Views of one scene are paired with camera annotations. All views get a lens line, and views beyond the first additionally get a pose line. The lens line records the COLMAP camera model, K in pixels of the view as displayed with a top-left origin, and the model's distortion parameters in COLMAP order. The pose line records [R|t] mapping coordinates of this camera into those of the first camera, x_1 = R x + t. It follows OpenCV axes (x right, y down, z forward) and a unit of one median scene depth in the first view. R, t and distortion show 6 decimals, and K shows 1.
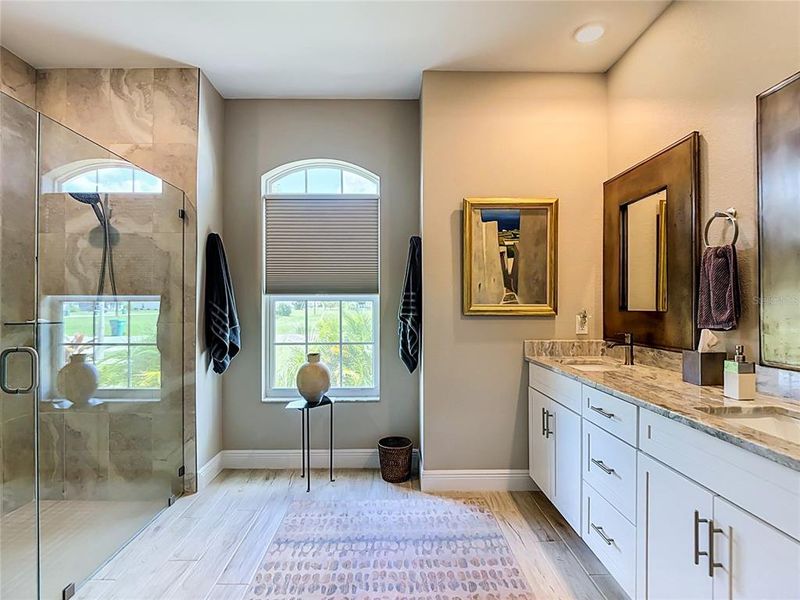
lens RADIAL K [[416.4, 0, 397.4], [0, 416.4, 300.0], [0, 0, 1]] dist [-0.010064, -0.011143]
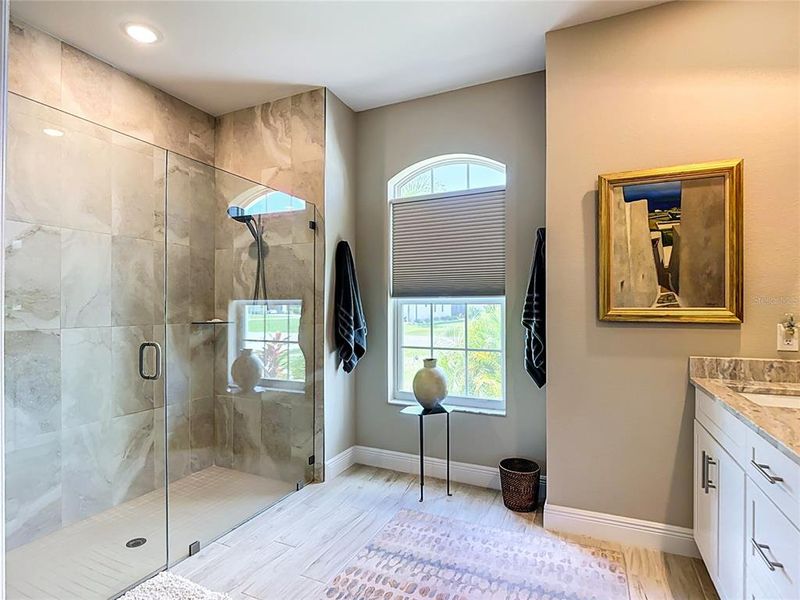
lens RADIAL K [[416.4, 0, 396.9], [0, 416.4, 306.4], [0, 0, 1]] dist [-0.010064, -0.011143]
pose [[0.900225, -0.000874, -0.435423, 0.156822], [0.003572, 0.999979, 0.005377, 0.002396], [0.435410, -0.006396, 0.900210, 0.108465]]
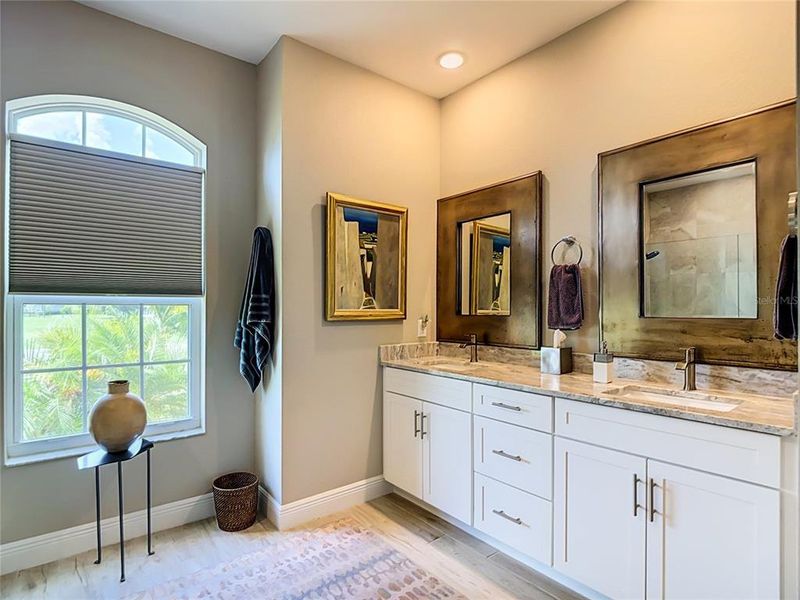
lens RADIAL K [[416.4, 0, 400.1], [0, 416.4, 304.1], [0, 0, 1]] dist [-0.010064, -0.011143]
pose [[0.791611, 0.006955, 0.610985, -0.266204], [-0.007746, 0.999969, -0.001347, -0.000953], [-0.610976, -0.003667, 0.791641, 0.184564]]
